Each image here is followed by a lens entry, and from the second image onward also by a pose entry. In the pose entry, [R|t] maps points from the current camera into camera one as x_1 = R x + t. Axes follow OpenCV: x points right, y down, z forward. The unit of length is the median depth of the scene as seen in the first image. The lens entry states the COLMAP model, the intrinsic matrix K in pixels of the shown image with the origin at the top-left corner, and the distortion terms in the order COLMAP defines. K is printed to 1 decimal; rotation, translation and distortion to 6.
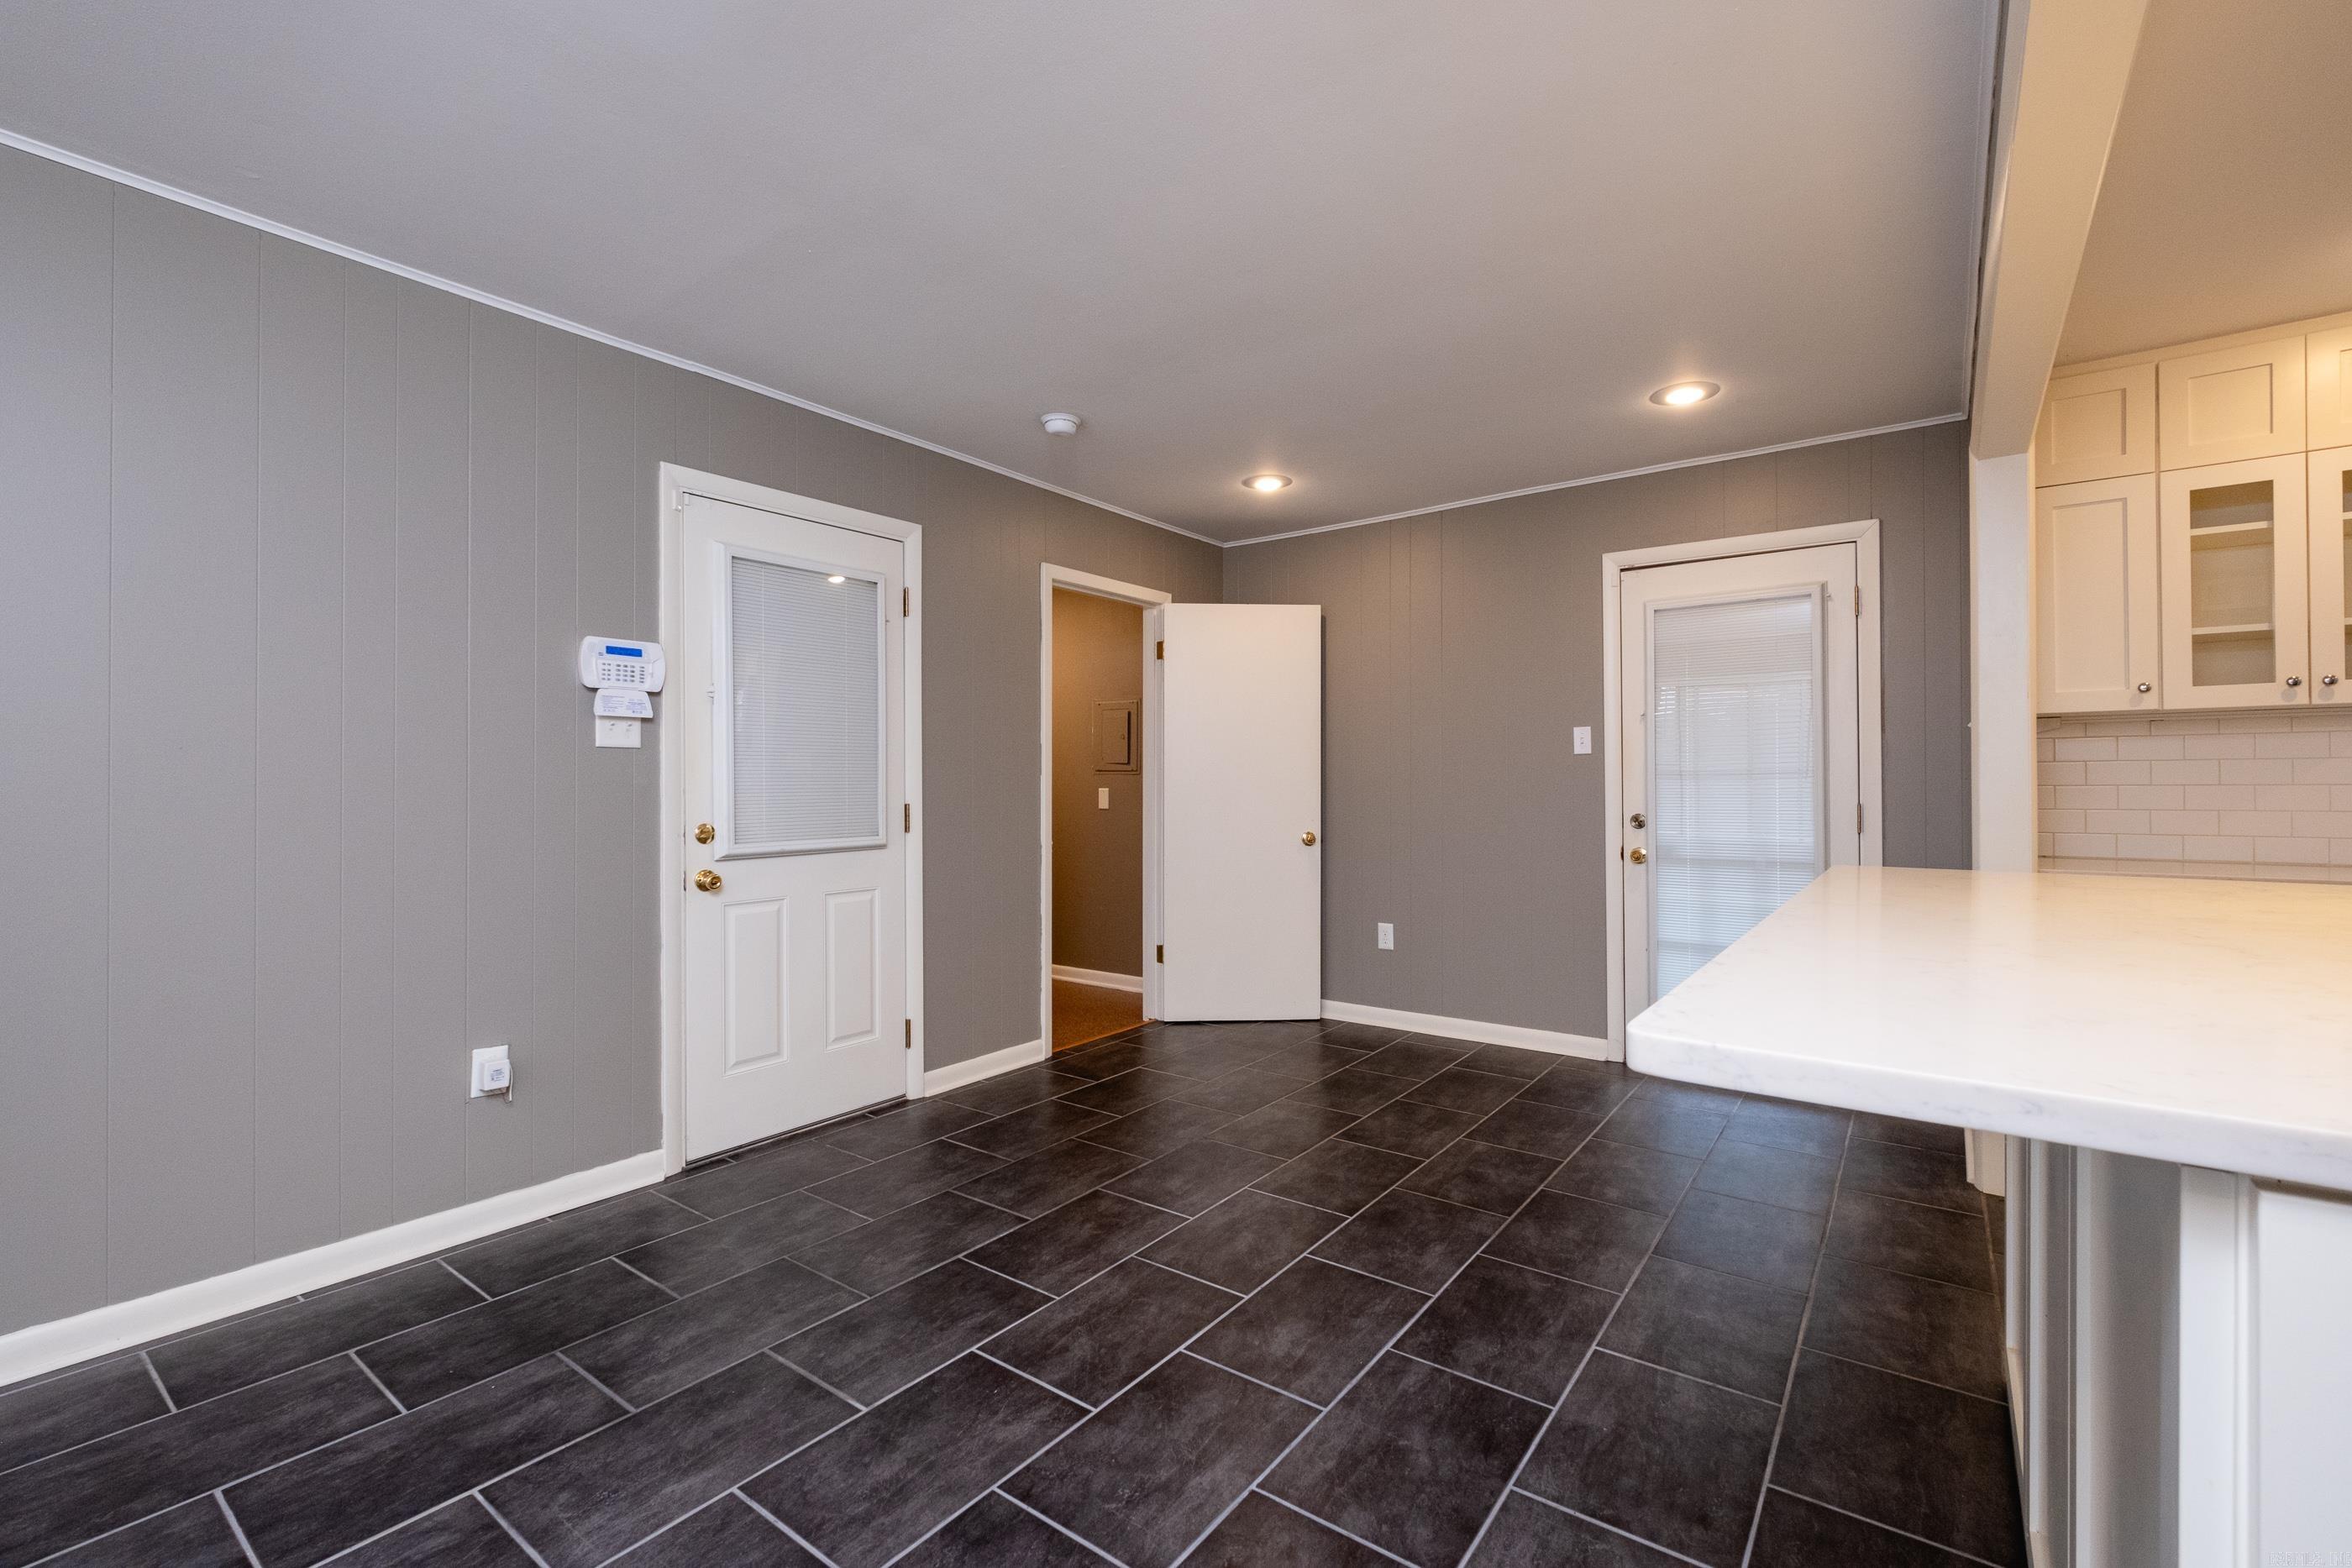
lens RADIAL K [[1004.1, 0, 1197.6], [0, 1004.1, 780.8], [0, 0, 1]] dist [0.009481, -0.007340]
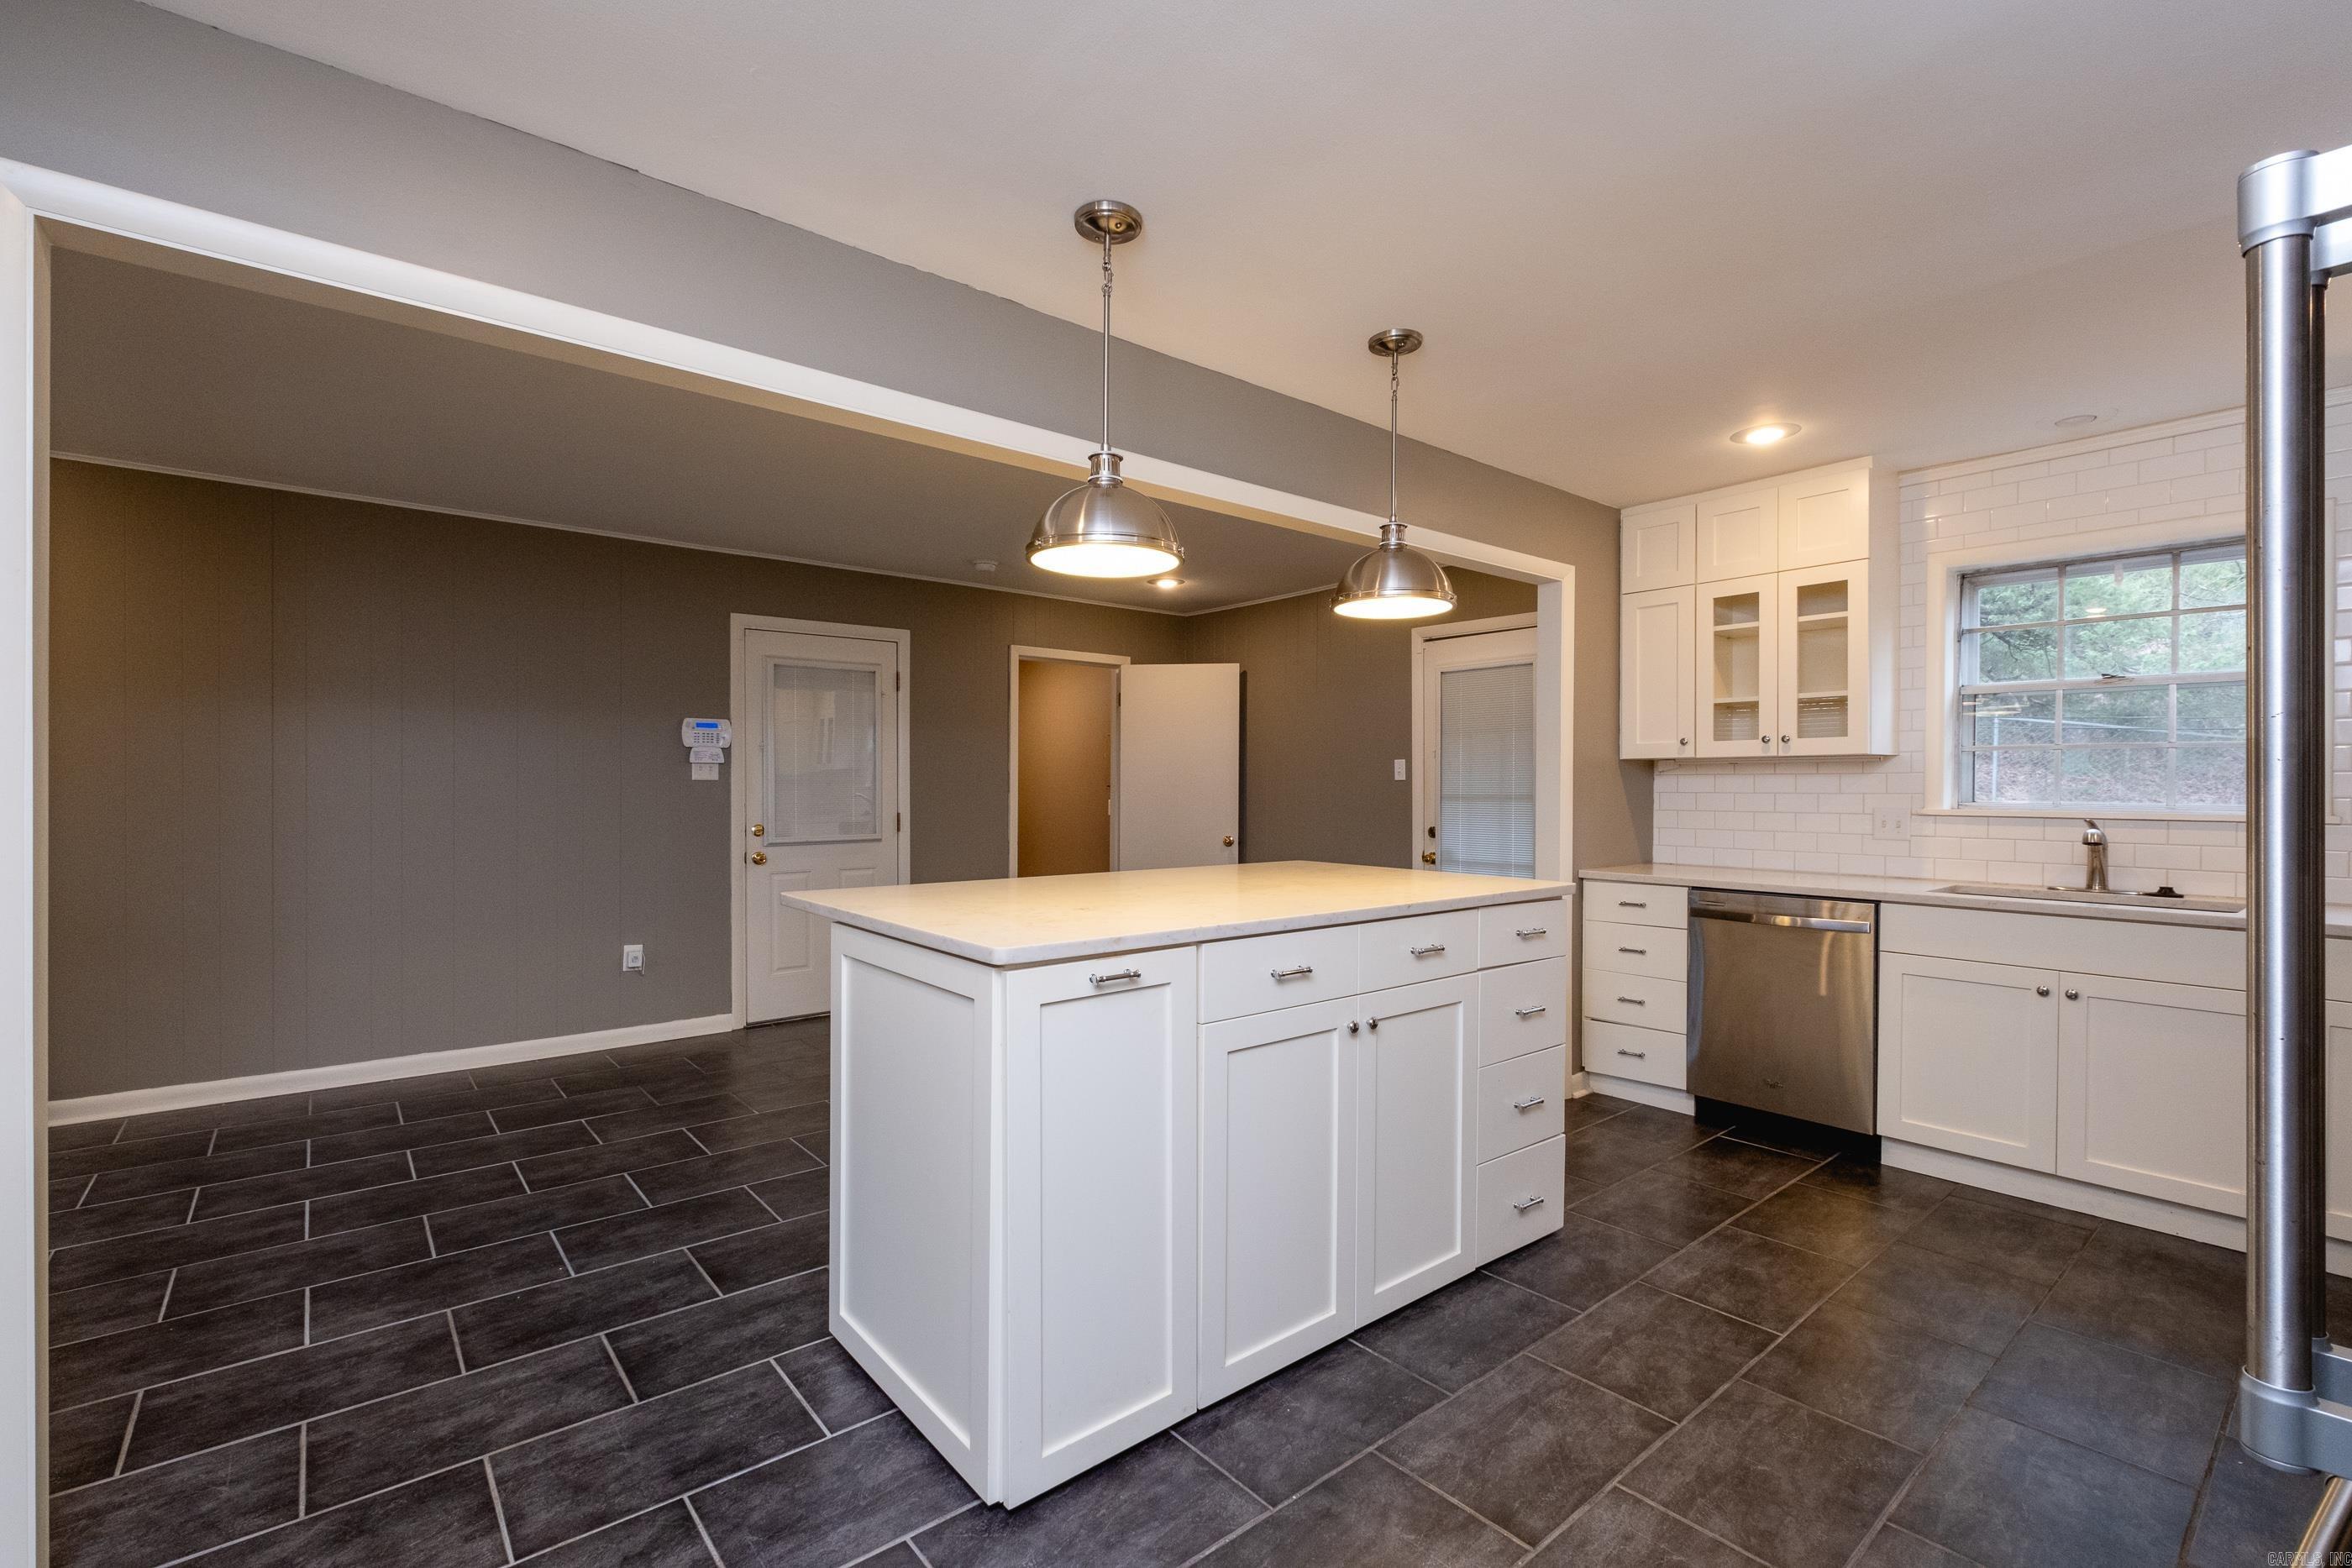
lens RADIAL K [[1029.1, 0, 1211.6], [0, 1029.1, 784.0], [0, 0, 1]] dist [0.009948, -0.006138]
pose [[0.975322, 0.006579, -0.220691, 0.634029], [-0.006360, 0.999978, 0.001703, -0.033143], [0.220697, -0.000258, 0.975342, -0.517074]]
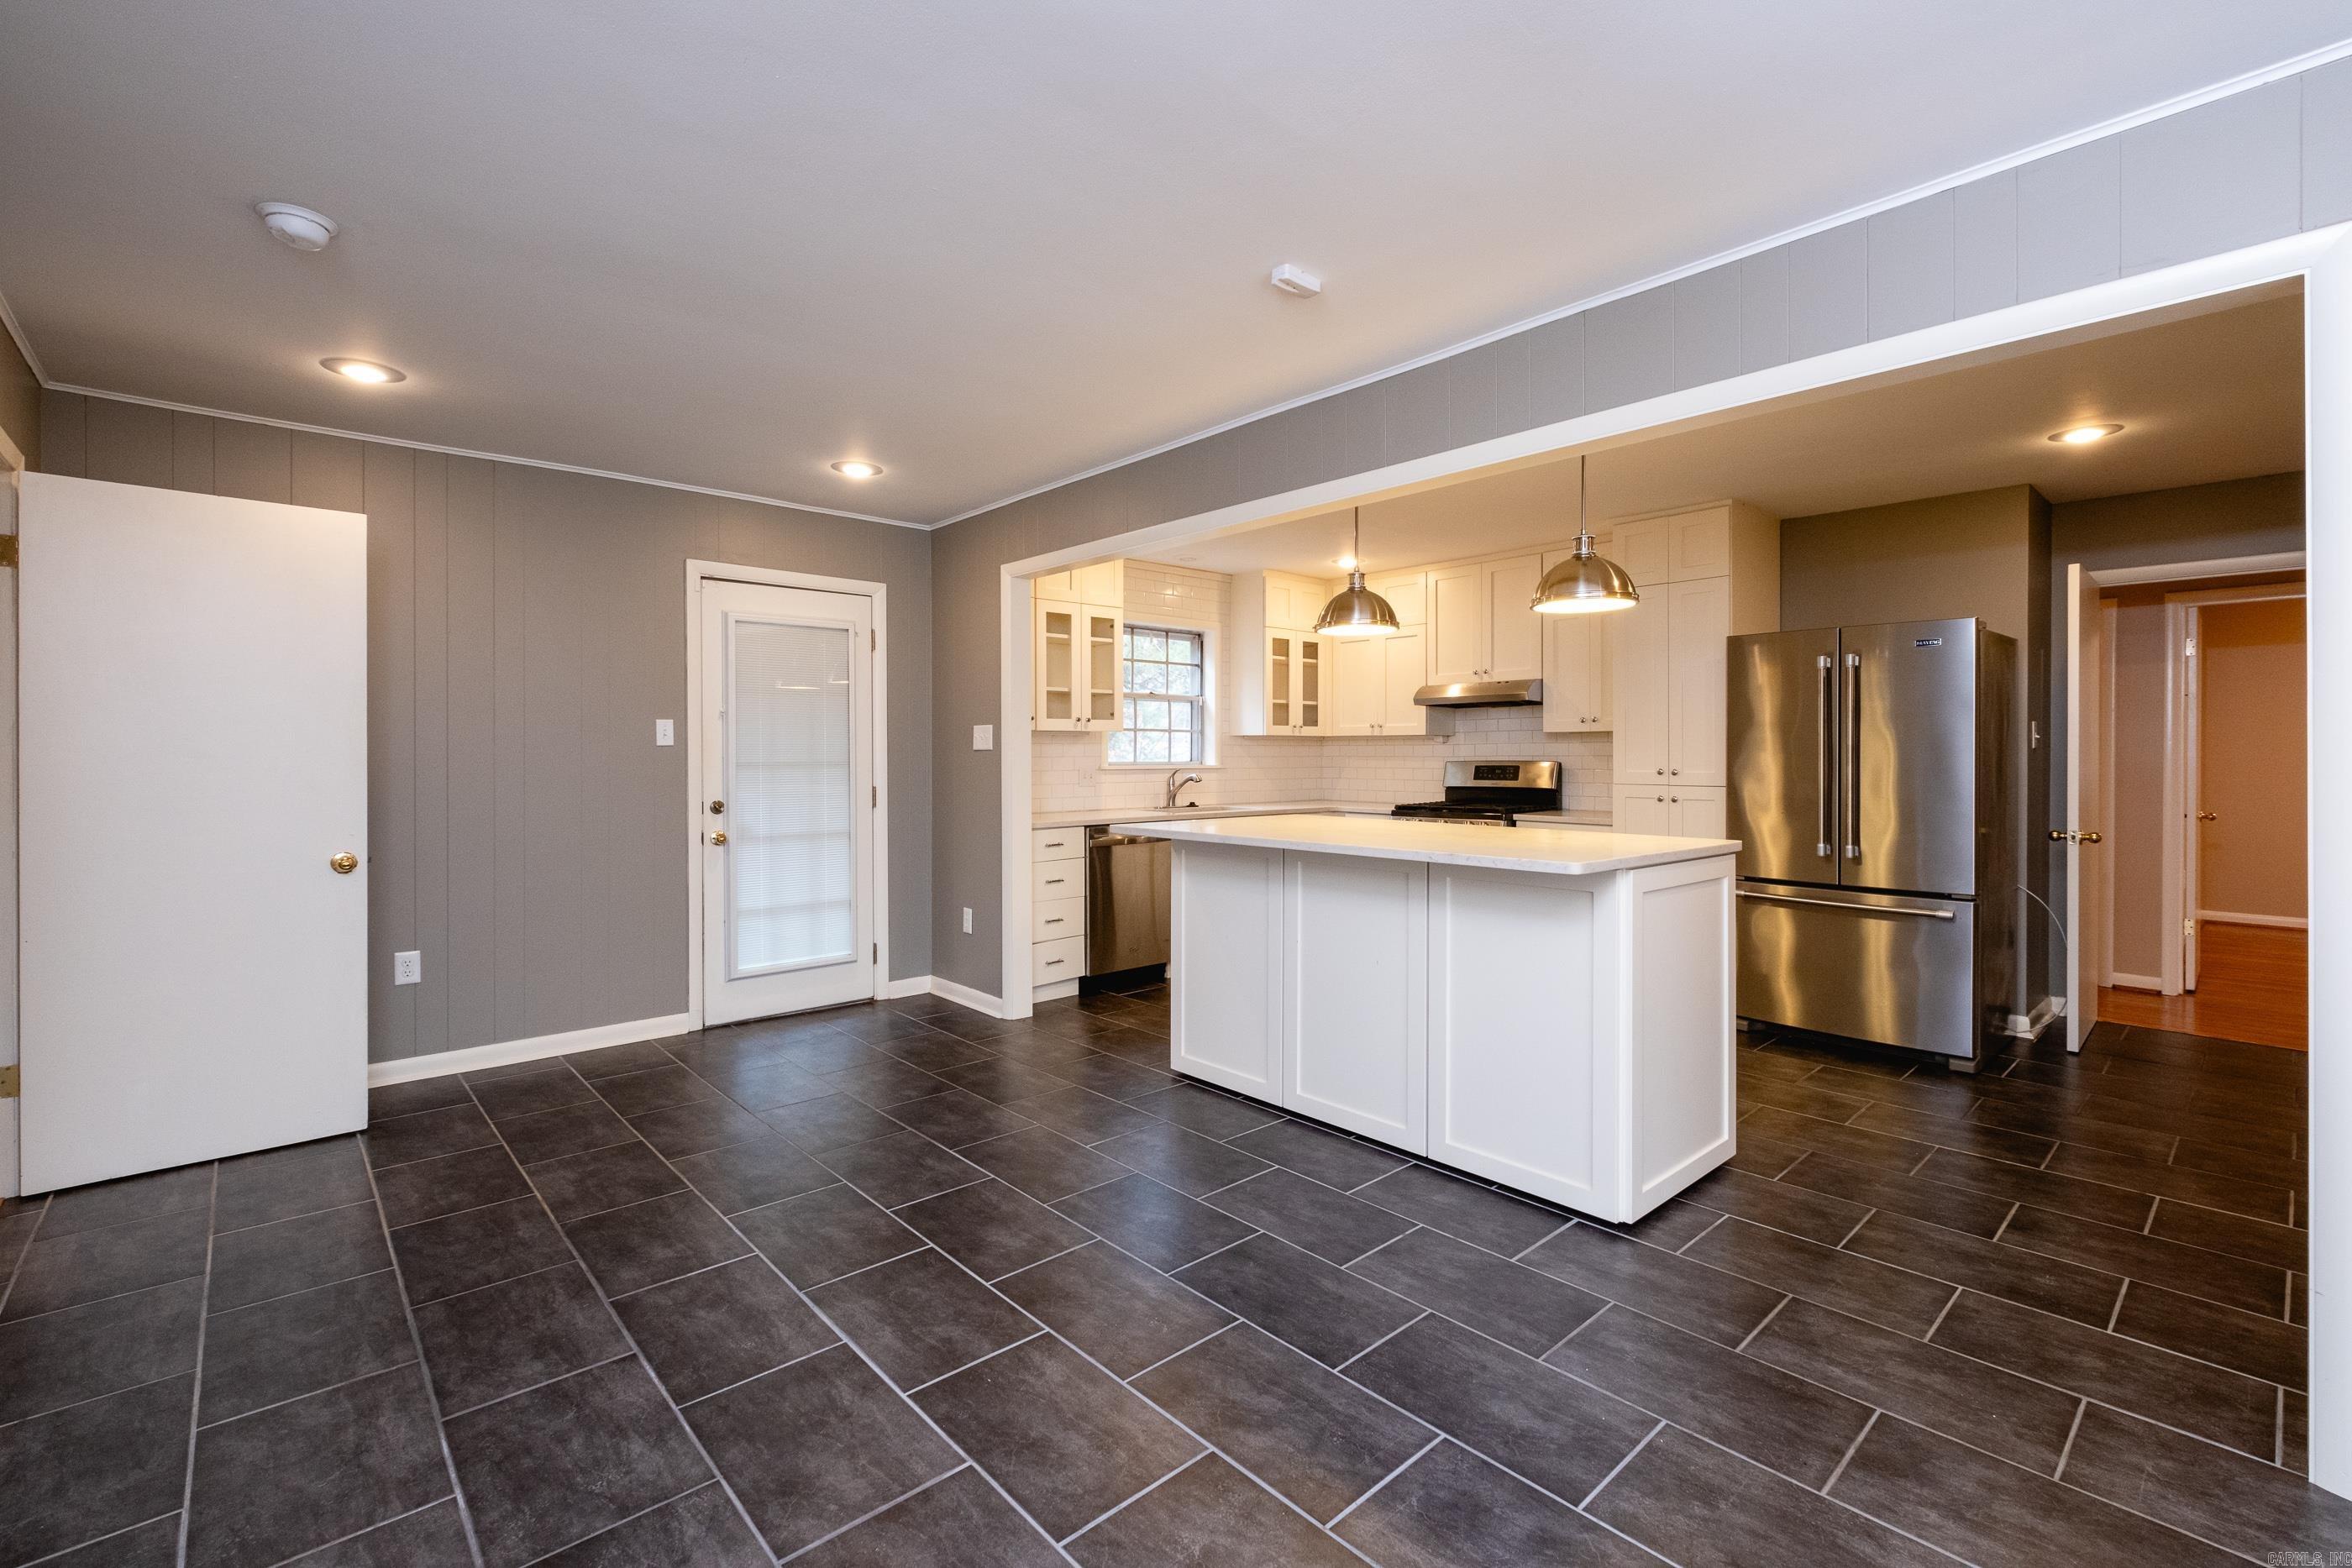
lens RADIAL K [[1000.2, 0, 1179.2], [0, 1000.2, 759.2], [0, 0, 1]] dist [0.007029, -0.005144]
pose [[0.208439, -0.002353, 0.978033, -0.750198], [-0.004221, 0.999986, 0.003306, -0.026369], [-0.978026, -0.004818, 0.208426, 0.379833]]
